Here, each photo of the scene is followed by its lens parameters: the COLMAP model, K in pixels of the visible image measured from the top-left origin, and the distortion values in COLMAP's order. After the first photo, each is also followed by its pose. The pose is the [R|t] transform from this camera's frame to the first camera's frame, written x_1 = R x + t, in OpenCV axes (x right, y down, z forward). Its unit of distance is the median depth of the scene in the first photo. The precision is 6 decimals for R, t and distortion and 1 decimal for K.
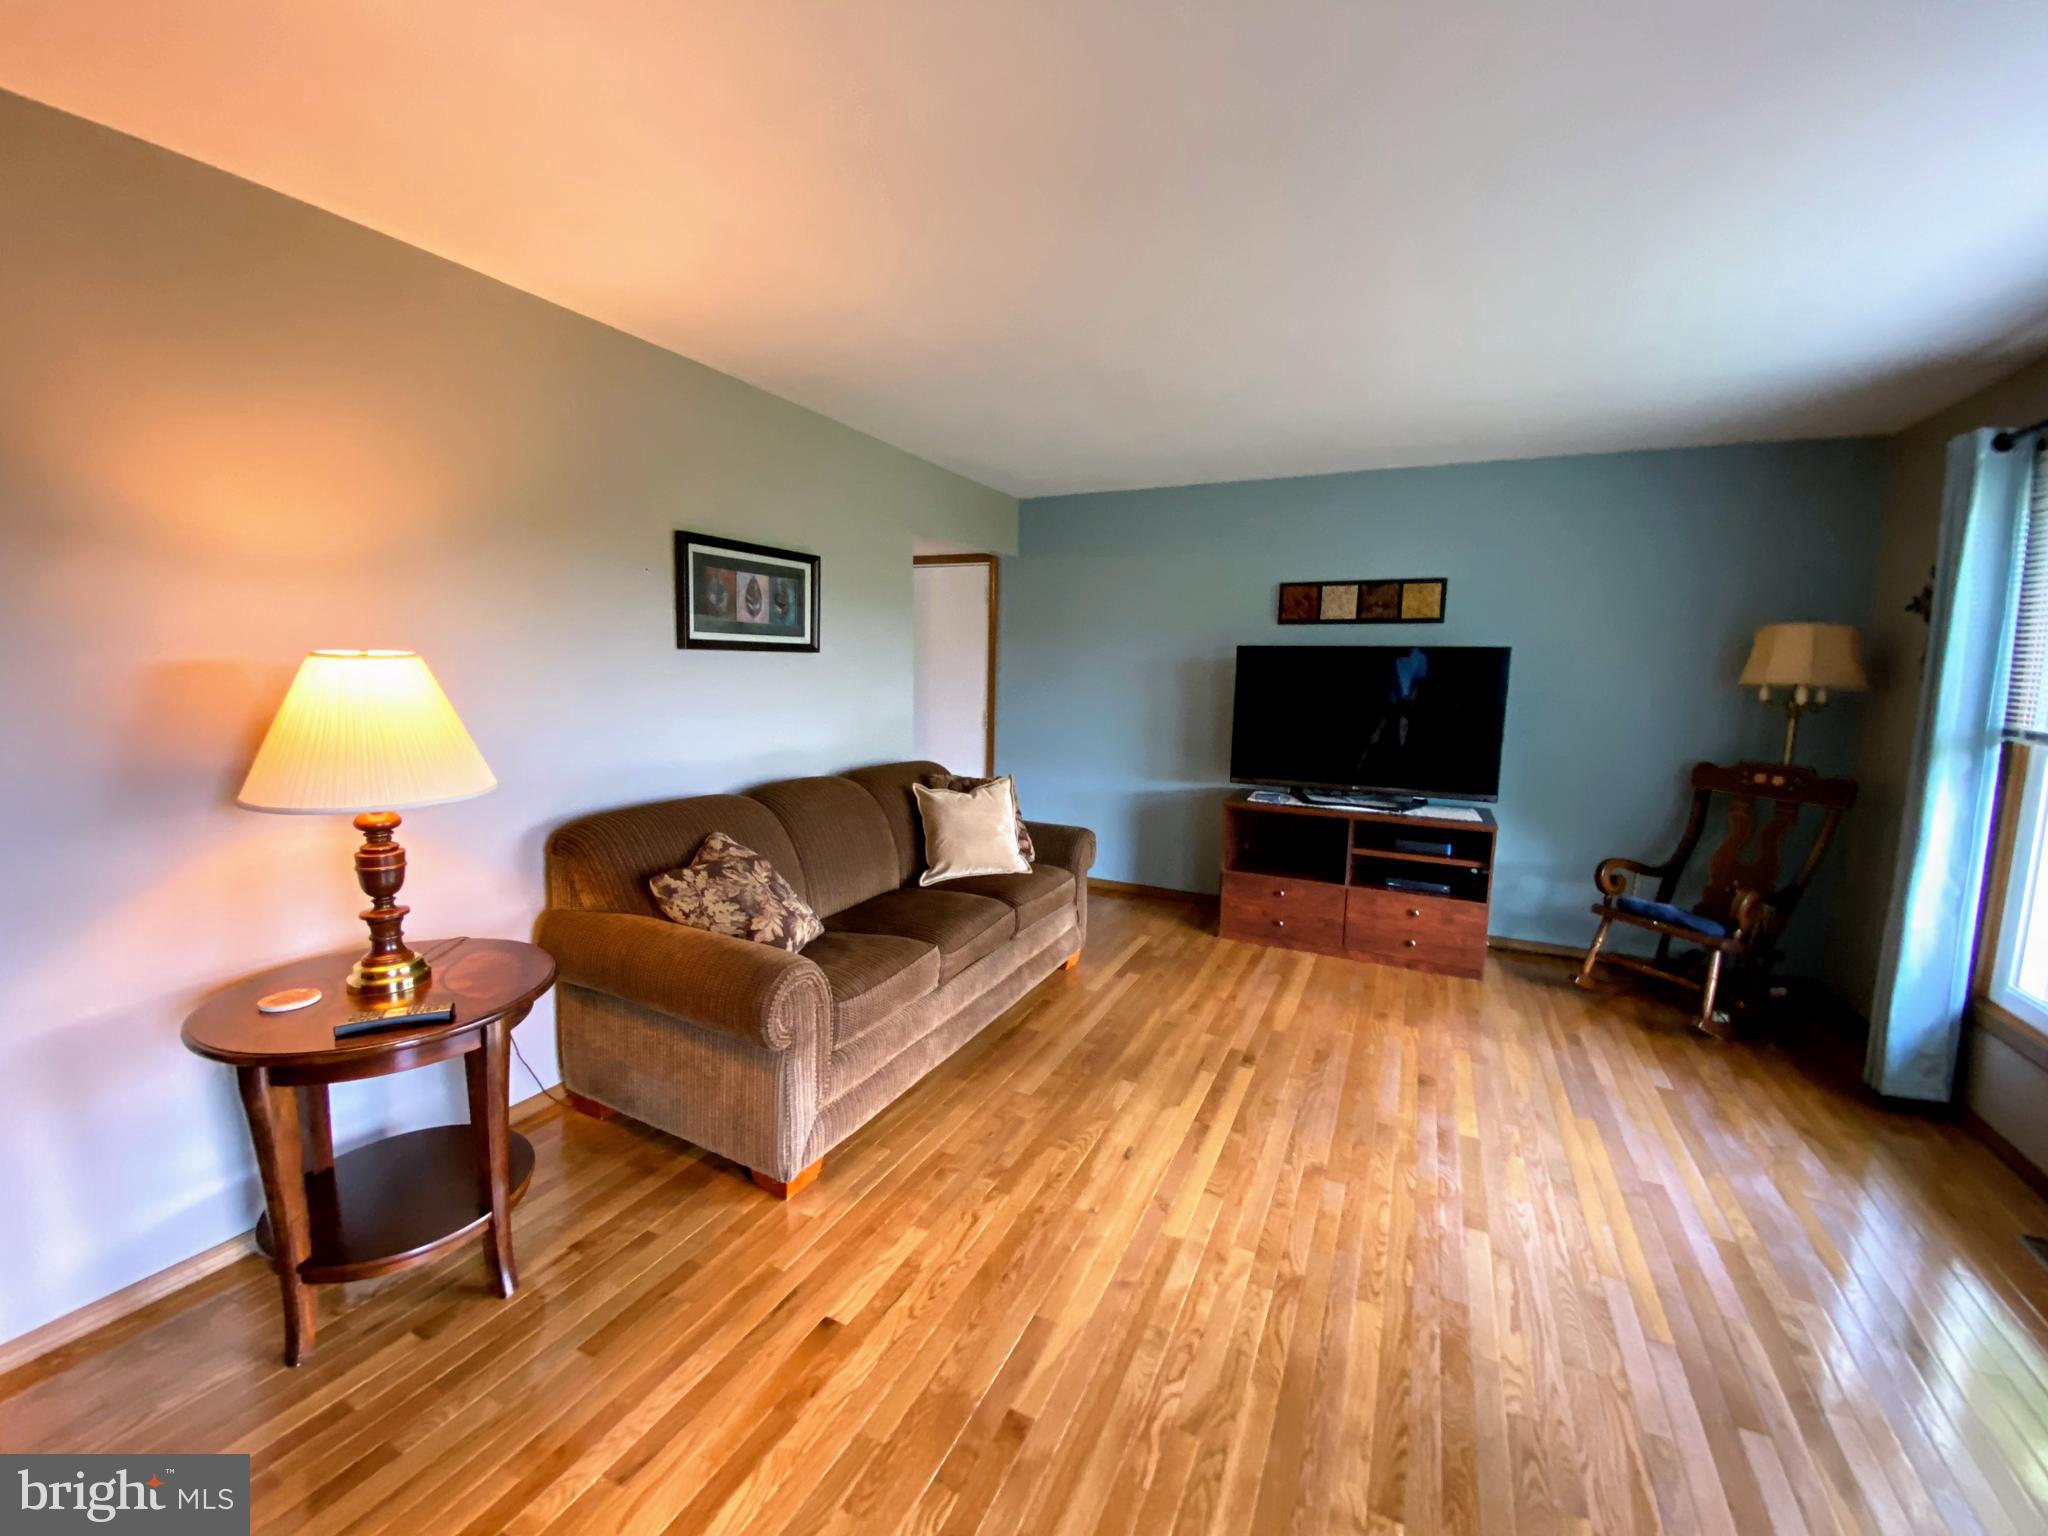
lens RADIAL K [[822.8, 0, 1020.2], [0, 822.8, 769.7], [0, 0, 1]] dist [0.024502, -0.021954]
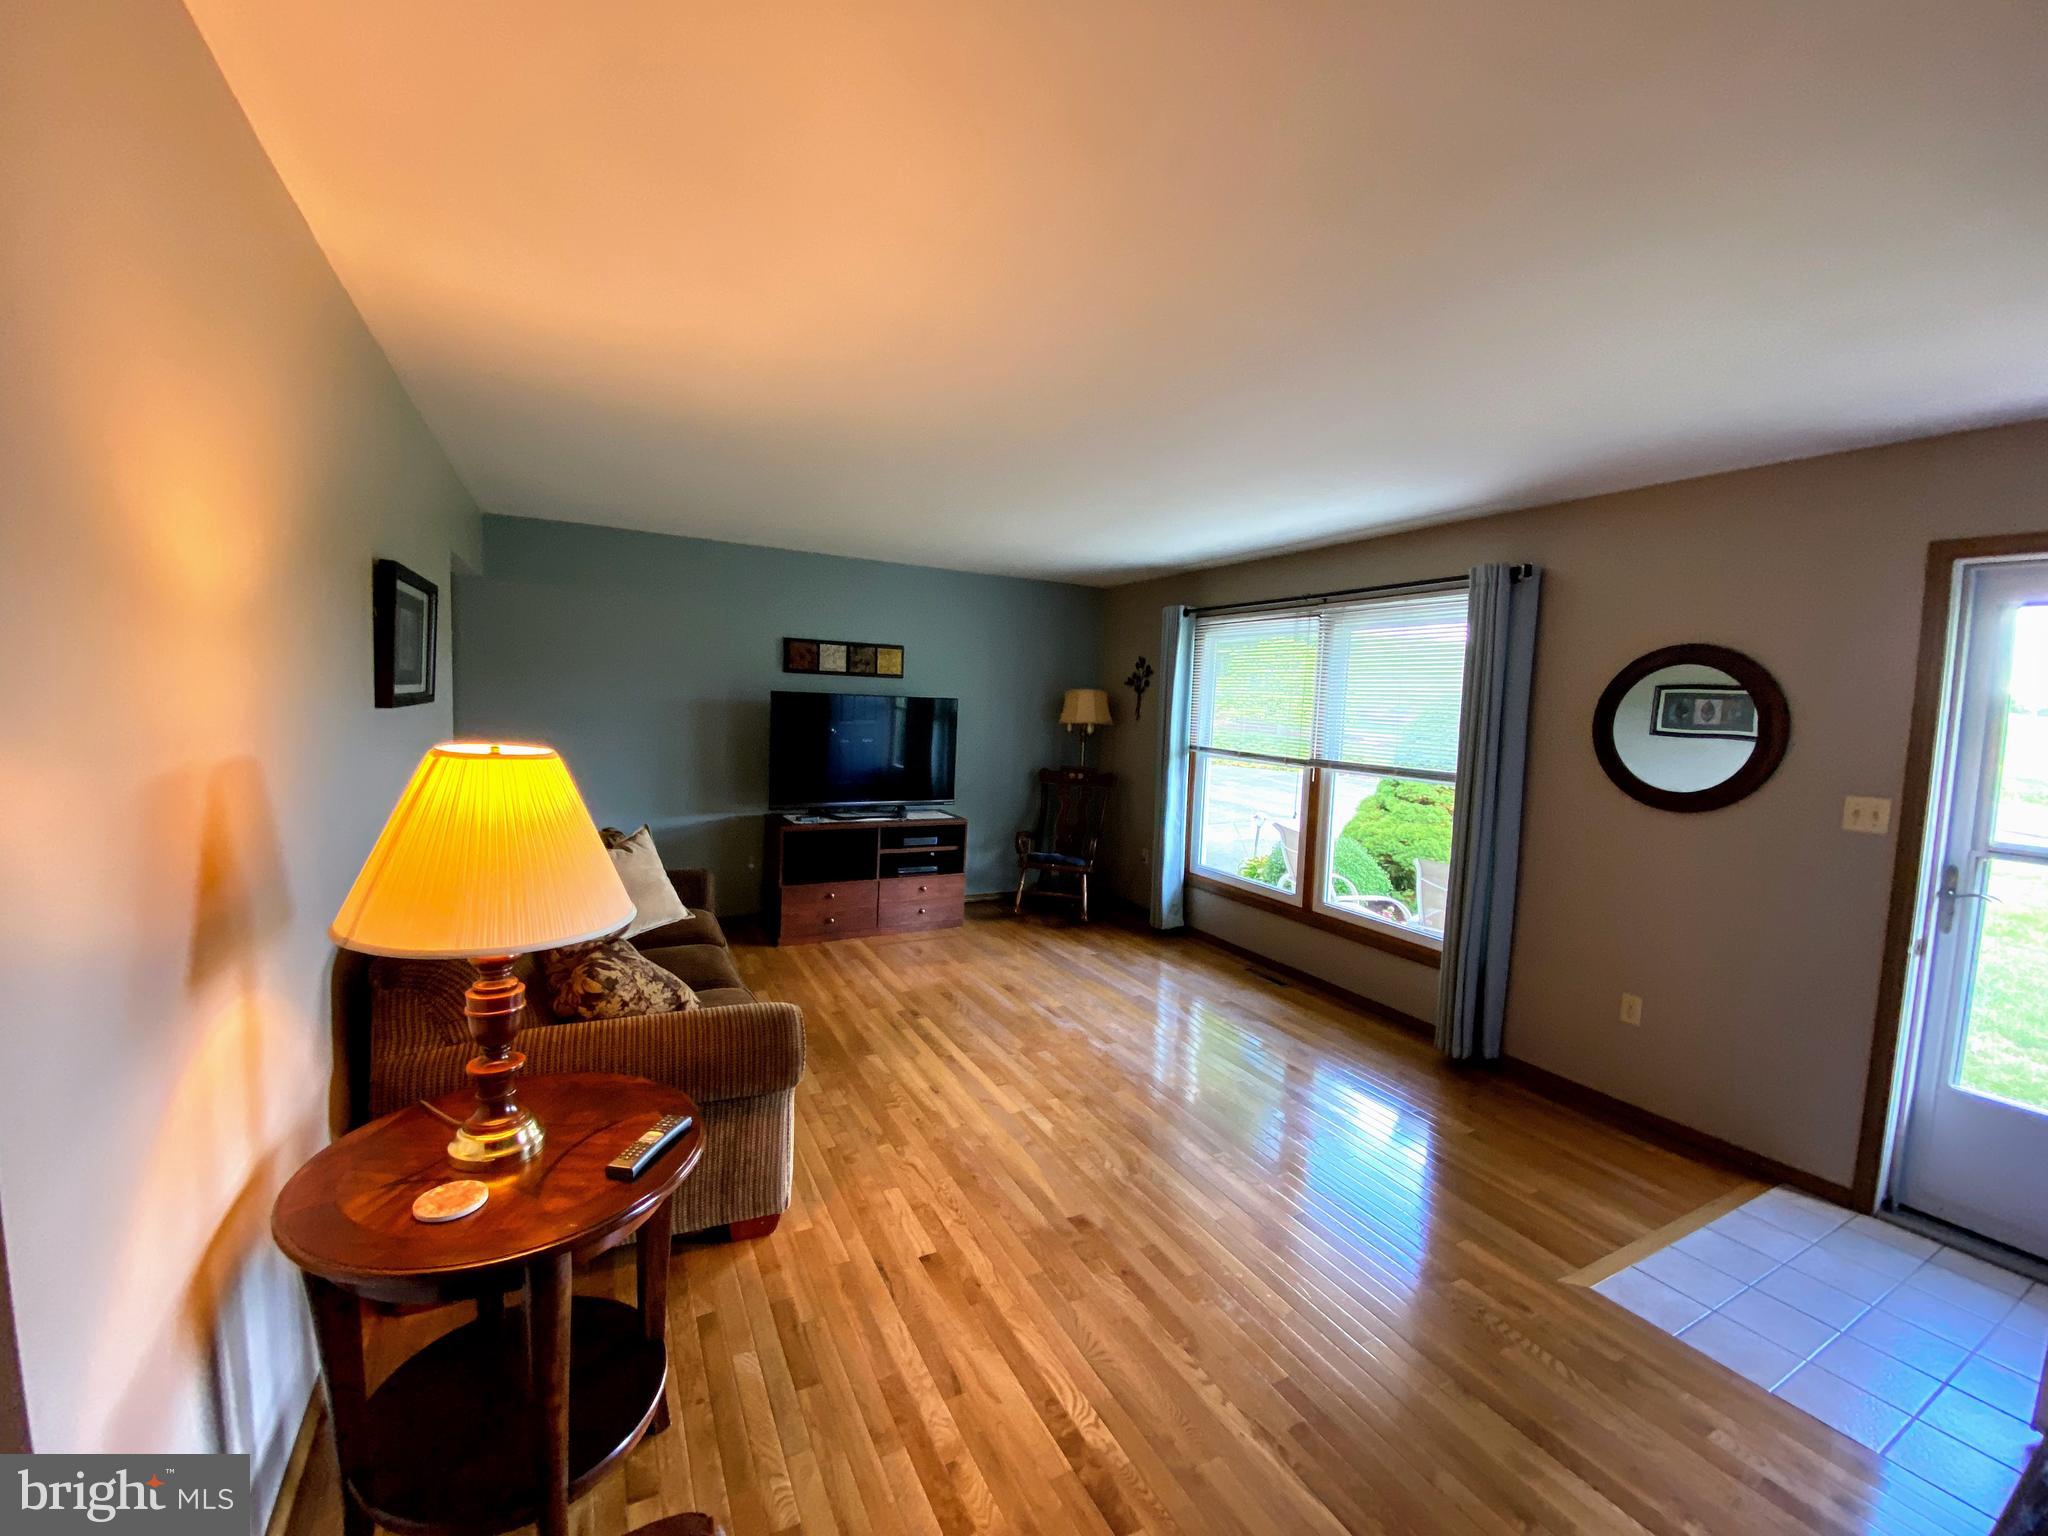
lens RADIAL K [[822.8, 0, 1020.2], [0, 822.8, 769.7], [0, 0, 1]] dist [0.024502, -0.021954]
pose [[0.593673, -0.064519, 0.802116, -0.718019], [0.077366, 0.996739, 0.022912, -0.062947], [-0.800979, 0.048454, 0.596729, 0.056898]]
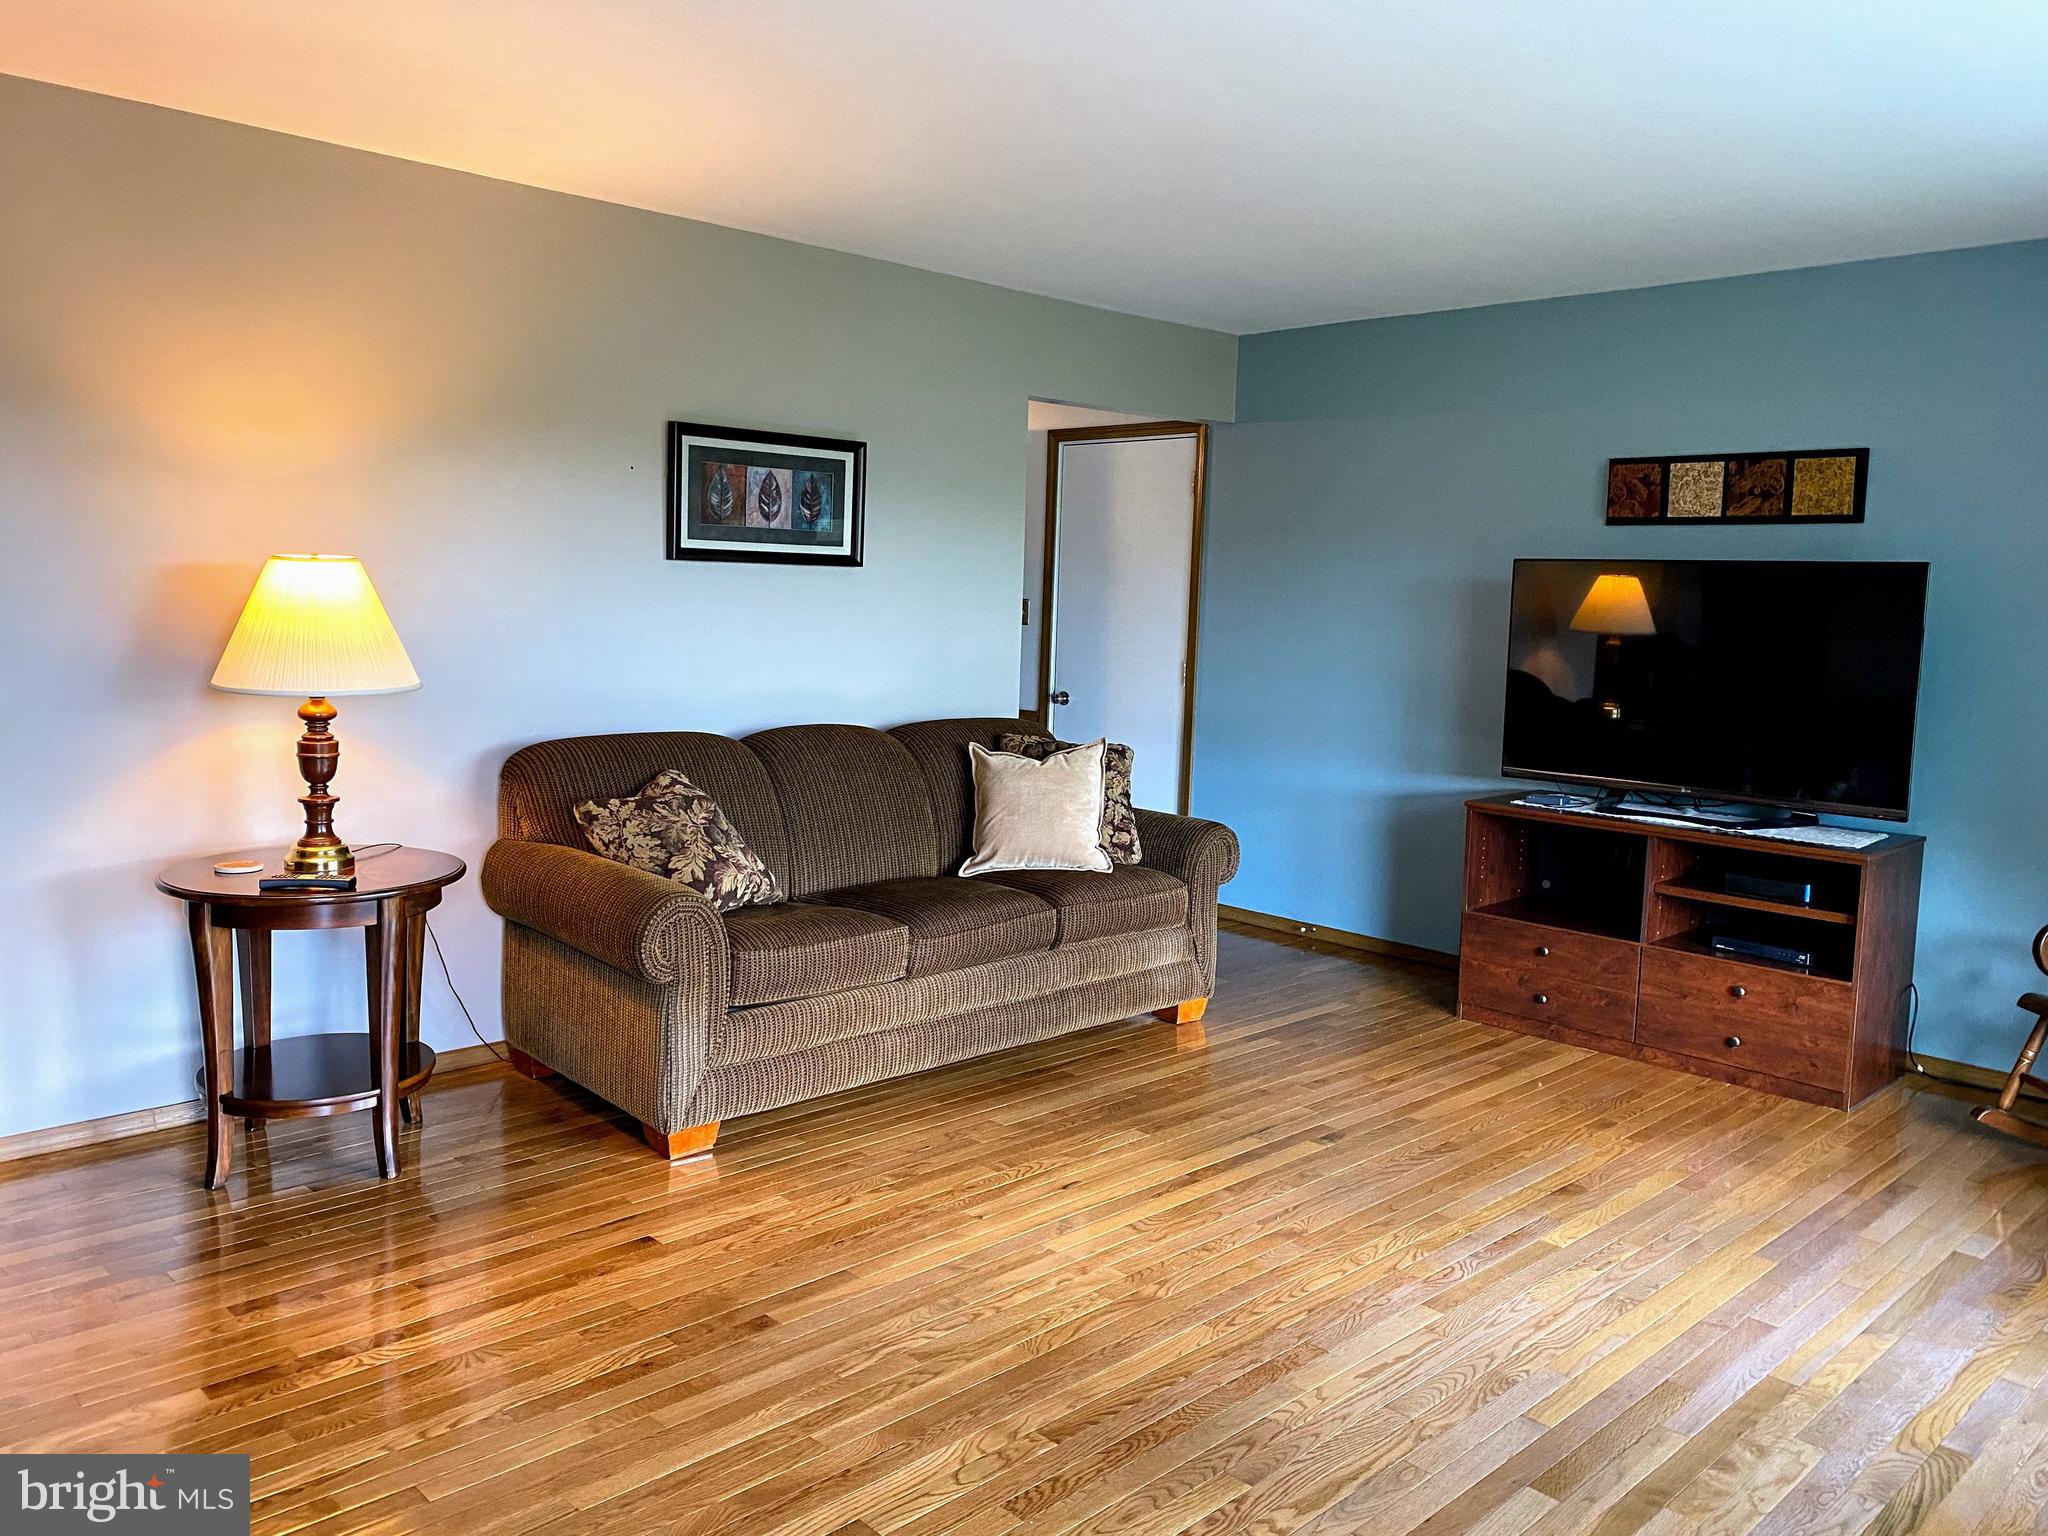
lens RADIAL K [[1549.1, 0, 1024.0], [0, 1549.1, 768.0], [0, 0, 1]] dist [0.023560, -0.000074]
pose [[0.939096, 0.046793, -0.340453, 0.504692], [-0.055015, 0.998380, -0.014531, 0.073598], [0.339222, 0.032376, 0.940149, -0.382324]]
